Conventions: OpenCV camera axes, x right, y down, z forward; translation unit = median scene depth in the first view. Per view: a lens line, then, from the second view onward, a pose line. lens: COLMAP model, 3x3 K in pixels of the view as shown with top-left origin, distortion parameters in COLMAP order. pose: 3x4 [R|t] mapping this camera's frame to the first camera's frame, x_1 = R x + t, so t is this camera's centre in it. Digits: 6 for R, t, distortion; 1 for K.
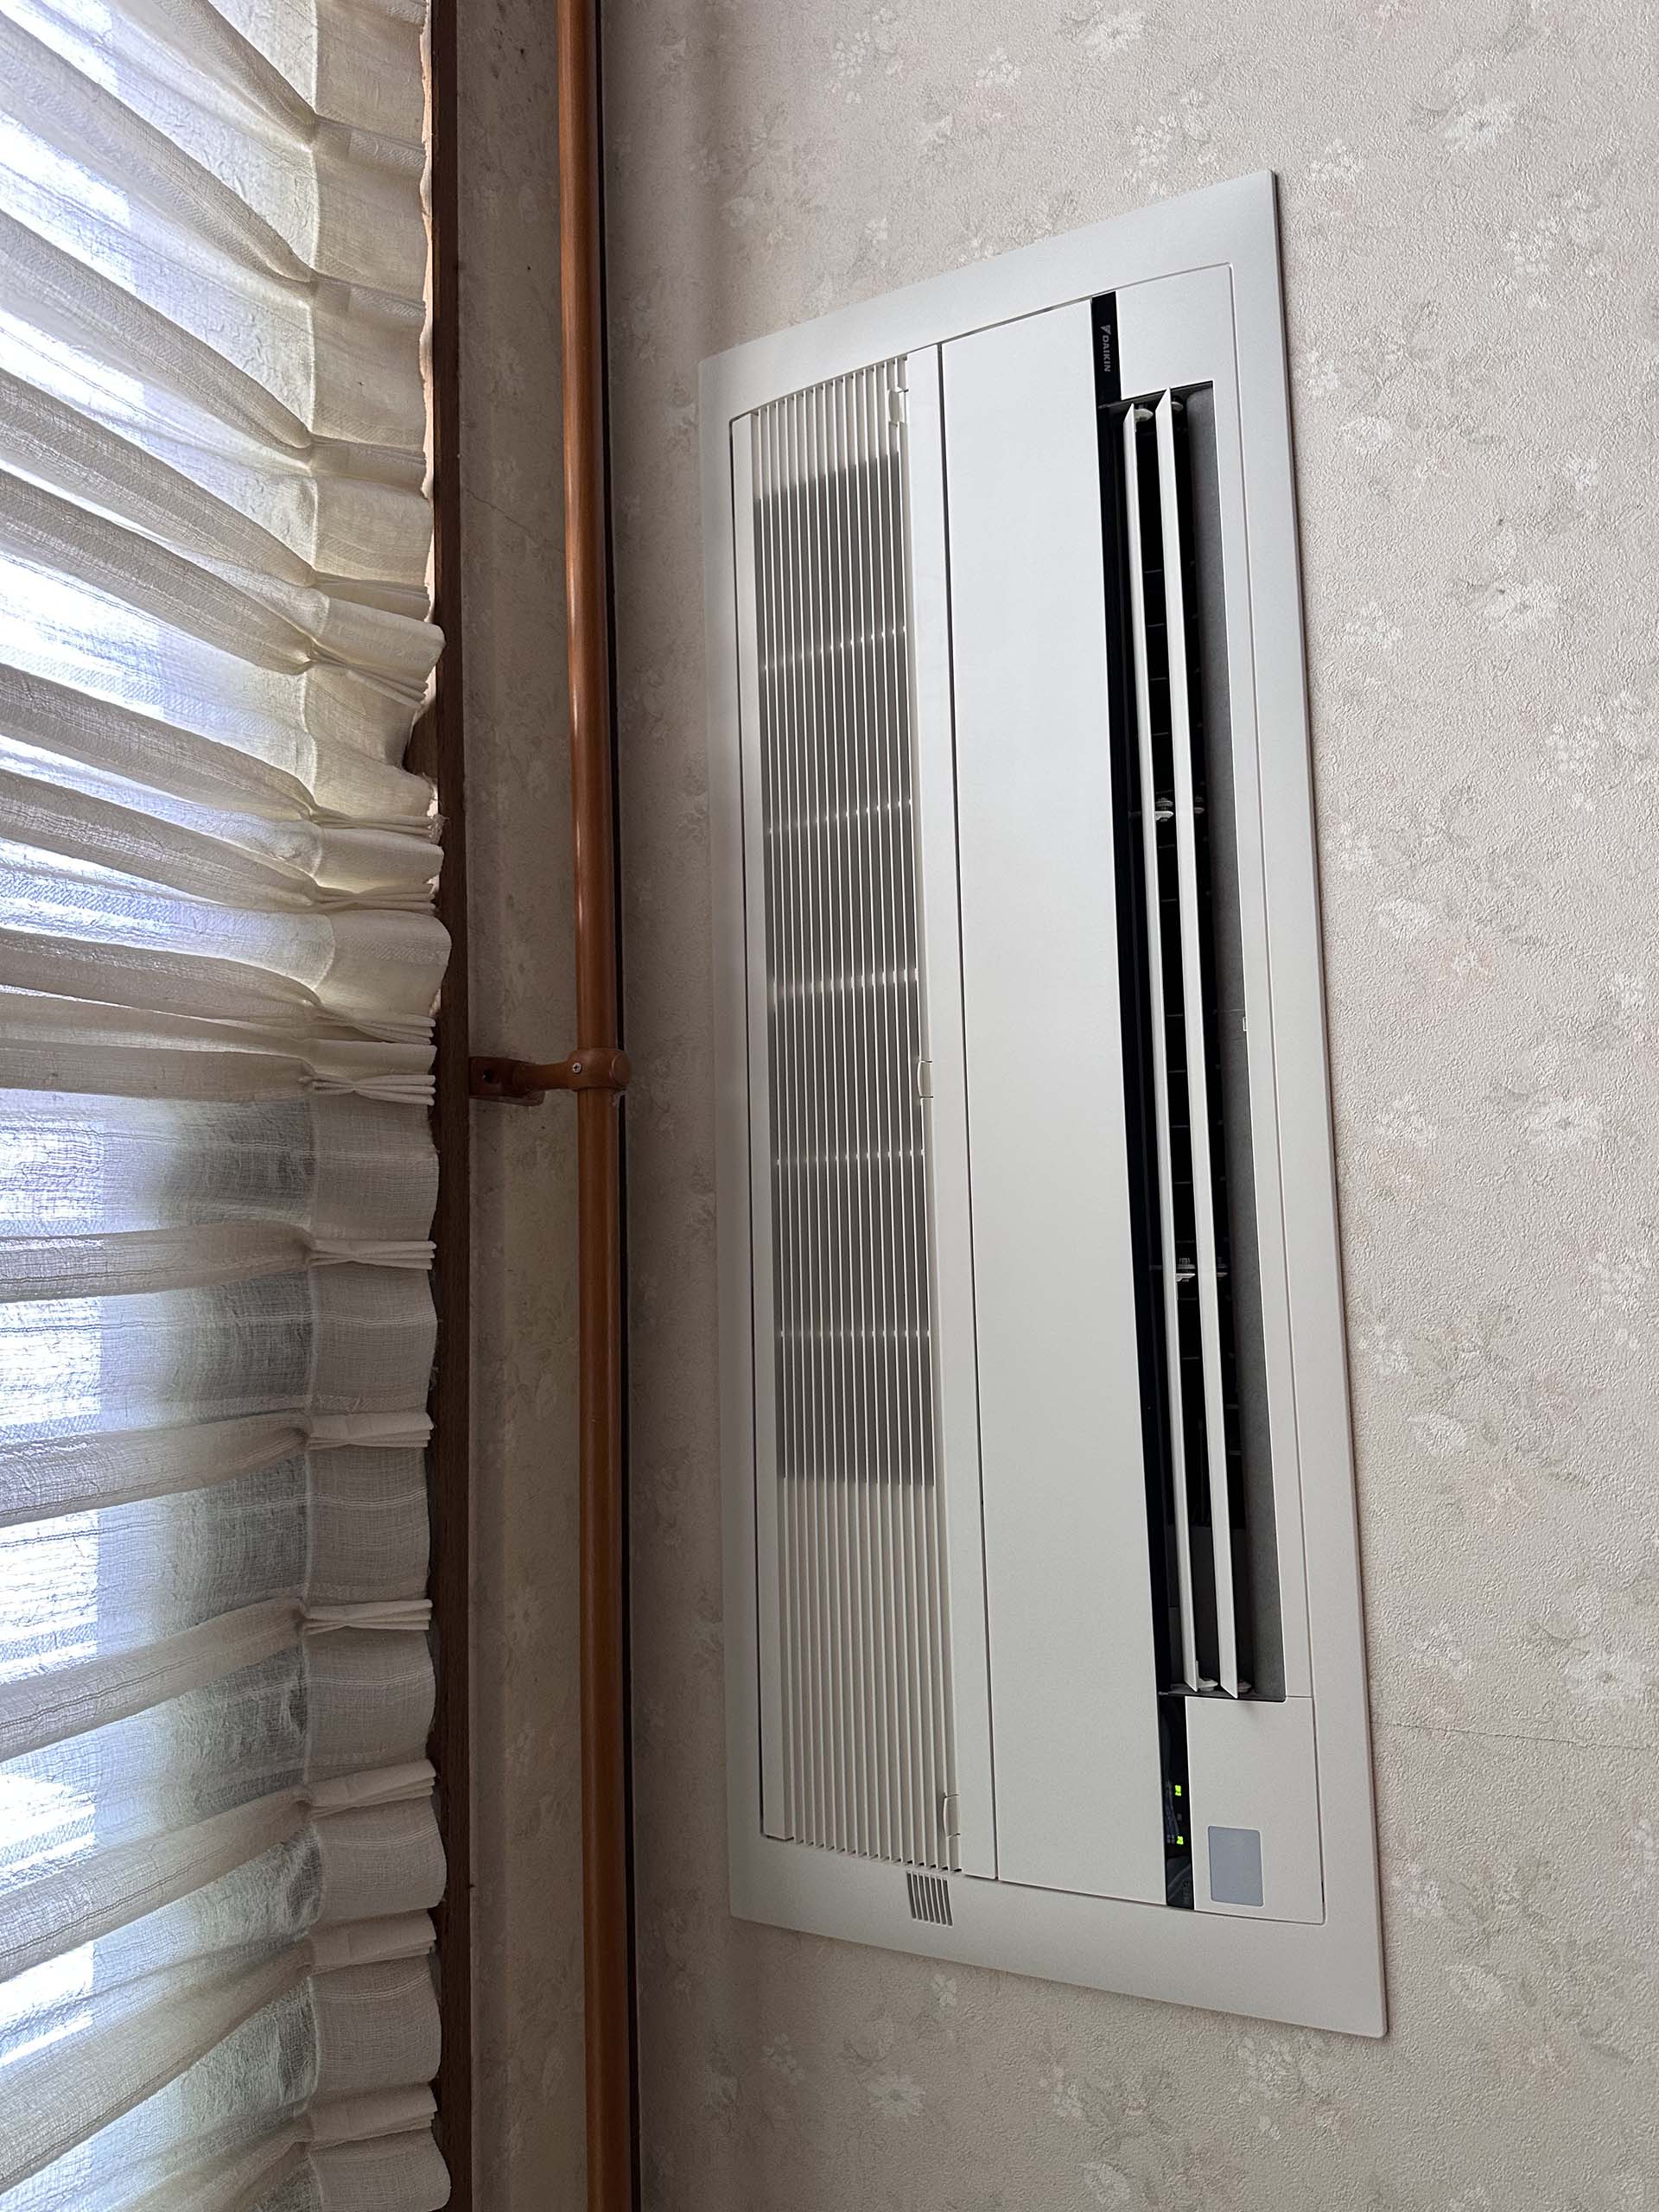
lens RADIAL K [[1603.2, 0, 845.1], [0, 1603.2, 1099.7], [0, 0, 1]] dist [0.002938, -0.012300]
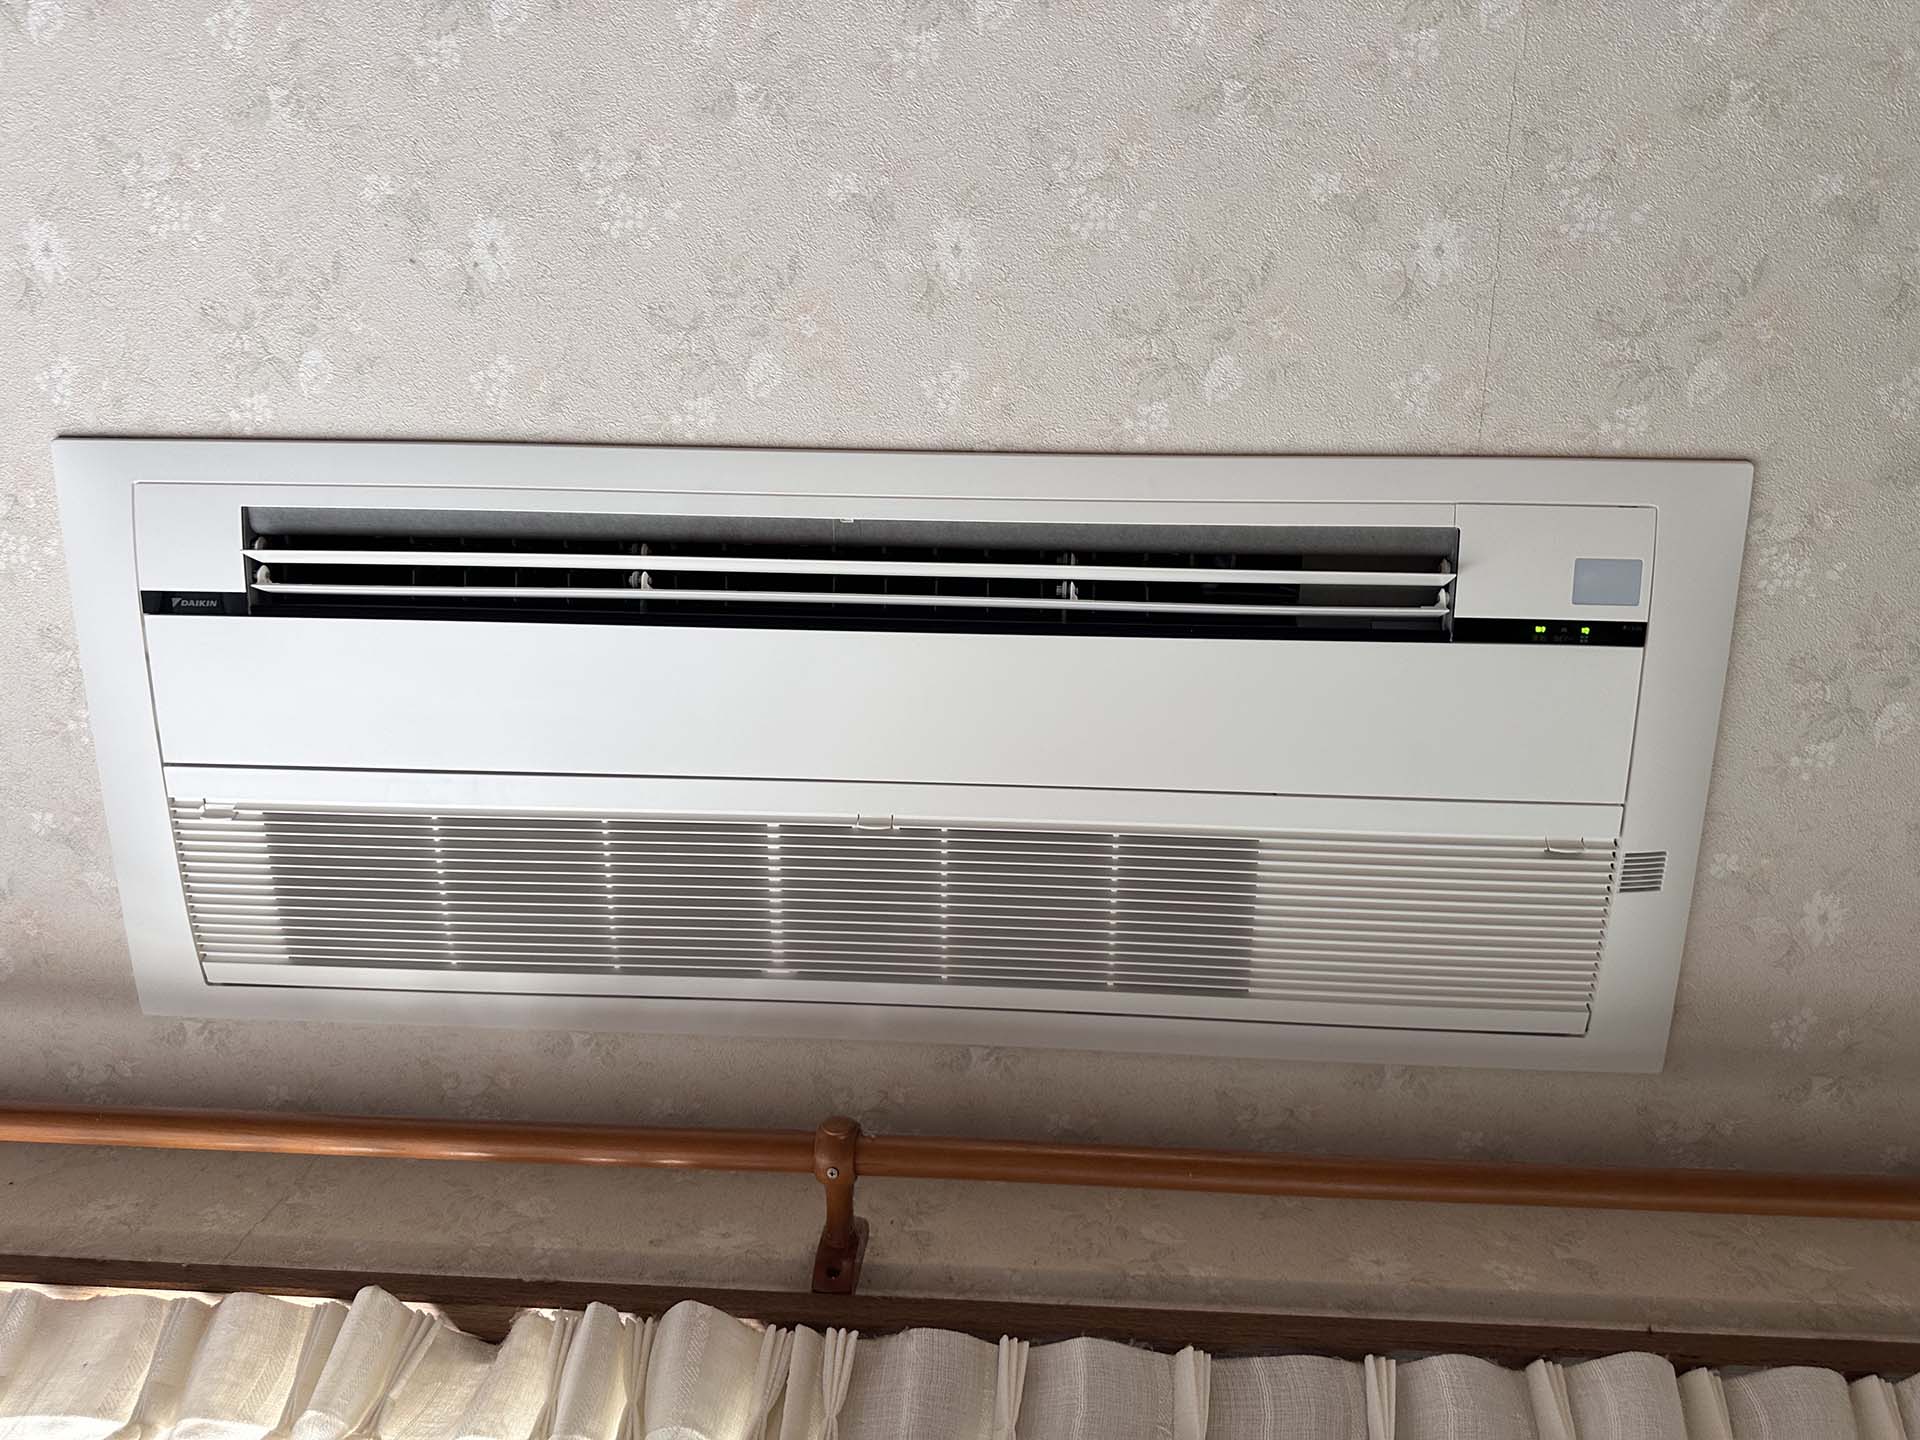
lens RADIAL K [[1395.8, 0, 971.5], [0, 1395.8, 699.3], [0, 0, 1]] dist [0.001667, -0.011669]
pose [[0.065271, -0.973526, 0.219060, -0.070249], [0.996494, 0.075107, 0.036867, 0.012297], [-0.052344, 0.215886, 0.975015, 0.098707]]
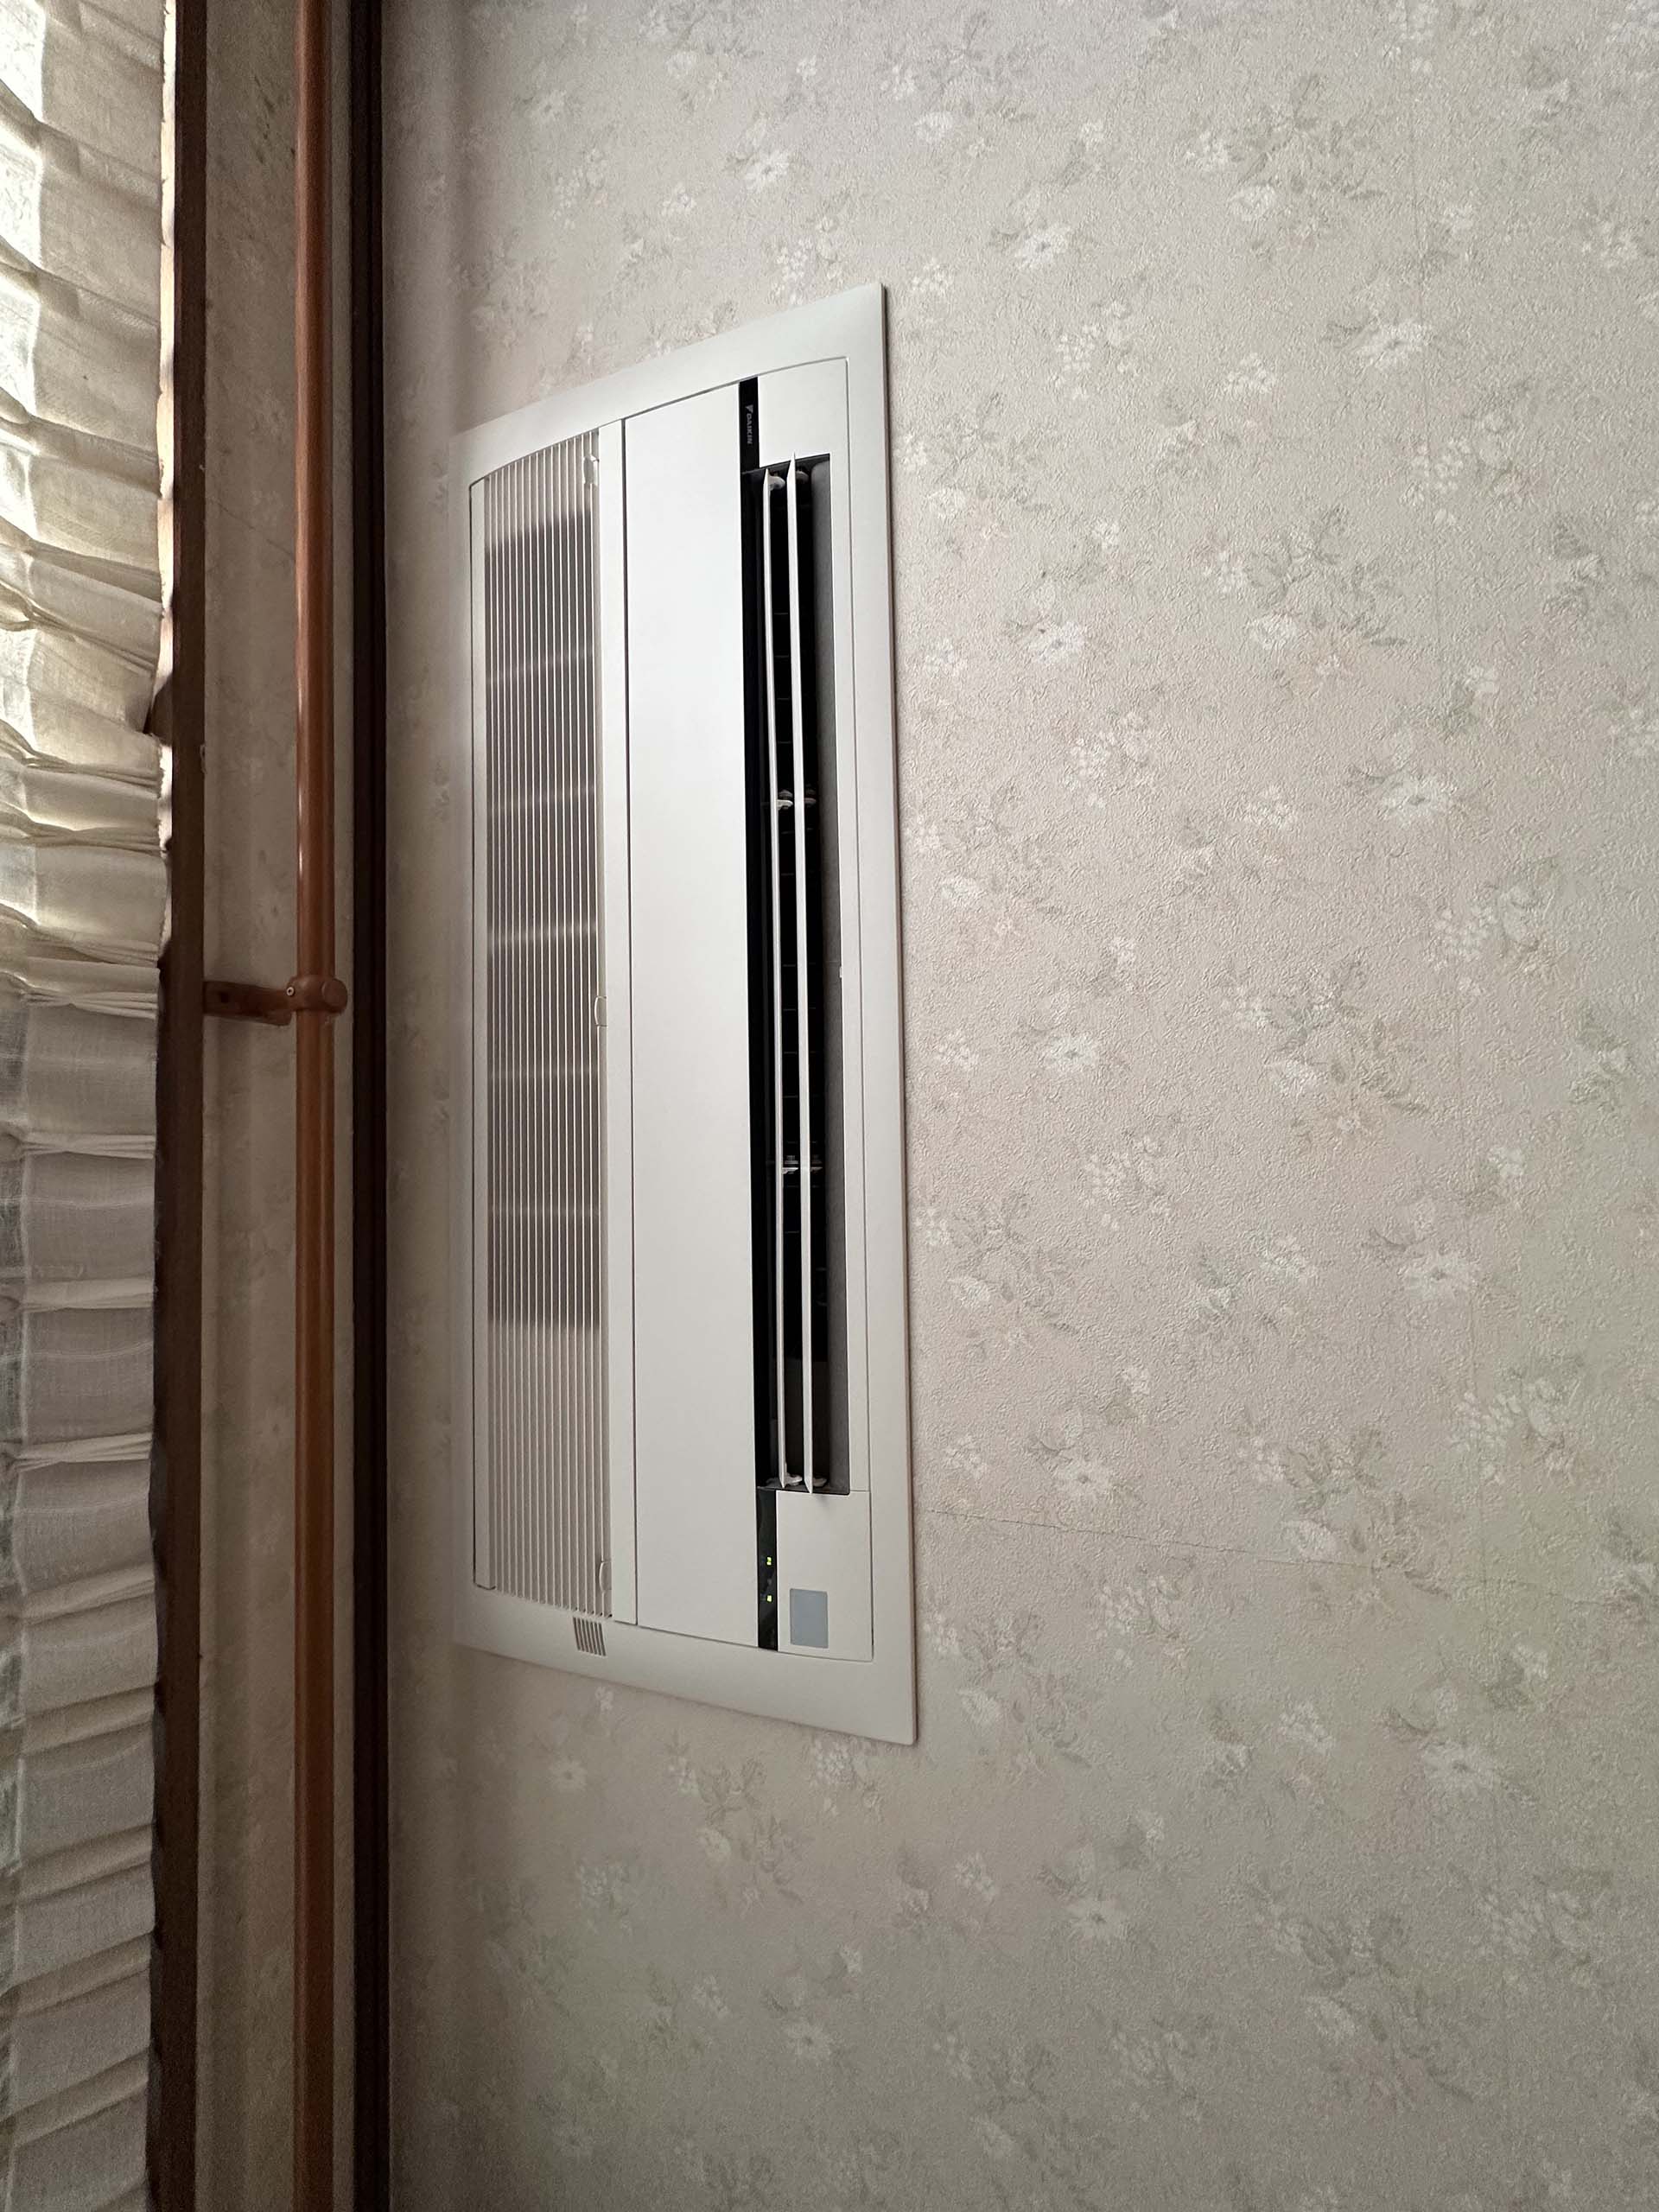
lens RADIAL K [[887.6, 0, 829.5], [0, 887.6, 1106.0], [0, 0, 1]] dist [-0.001938, 0.000301]
pose [[0.991369, 0.014959, 0.130248, 0.151643], [-0.023331, 0.997742, 0.062987, 0.014891], [-0.129011, -0.065482, 0.989479, 0.294536]]
